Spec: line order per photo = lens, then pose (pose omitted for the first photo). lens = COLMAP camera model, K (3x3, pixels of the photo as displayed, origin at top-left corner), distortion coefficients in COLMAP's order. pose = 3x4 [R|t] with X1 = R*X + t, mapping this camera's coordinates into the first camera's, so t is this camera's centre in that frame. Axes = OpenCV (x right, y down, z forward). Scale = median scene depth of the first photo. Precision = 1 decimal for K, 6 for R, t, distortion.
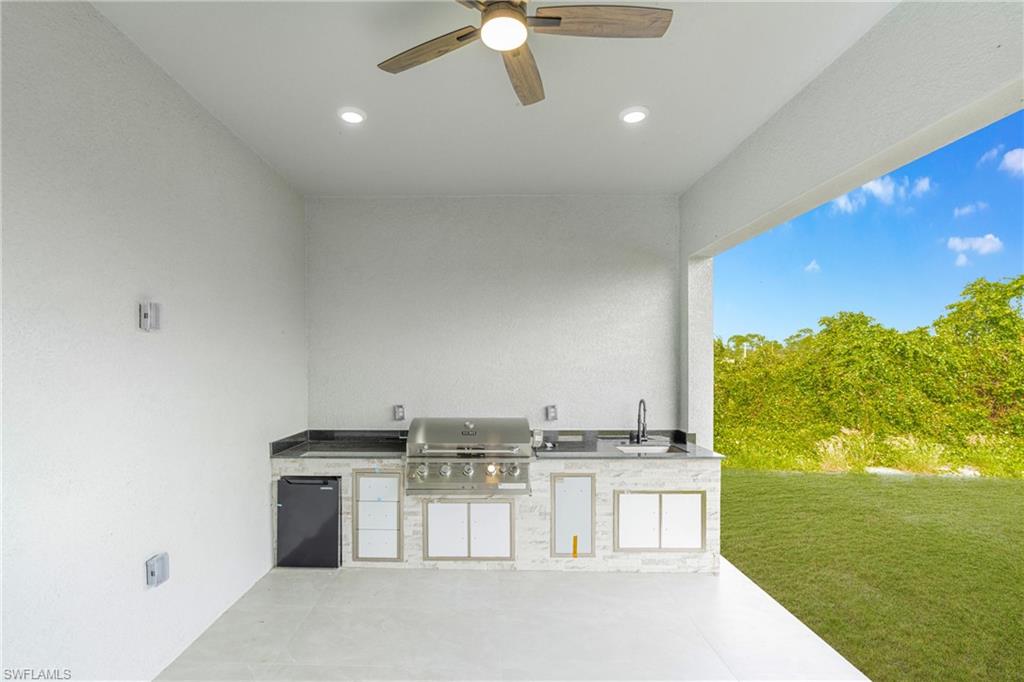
lens RADIAL K [[481.3, 0, 491.3], [0, 481.3, 360.4], [0, 0, 1]] dist [-0.005660, -0.000715]
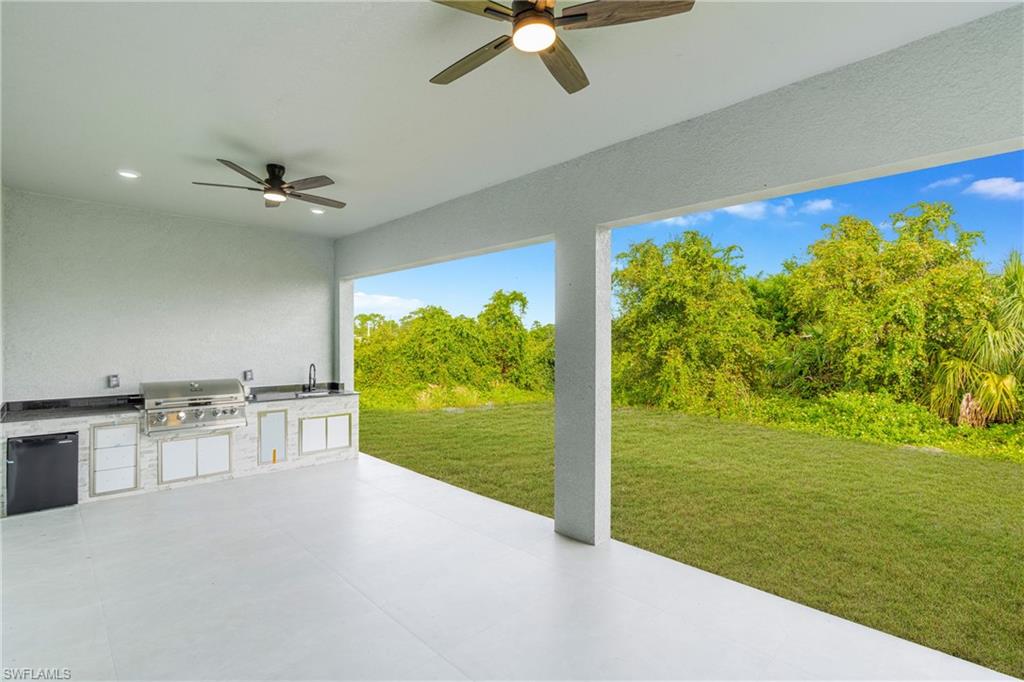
lens RADIAL K [[481.3, 0, 491.3], [0, 481.3, 360.4], [0, 0, 1]] dist [-0.005660, -0.000715]
pose [[0.741698, -0.024532, 0.670286, -0.315020], [-0.008612, 0.998900, 0.046089, -0.009155], [-0.670679, -0.039957, 0.740671, -0.581043]]
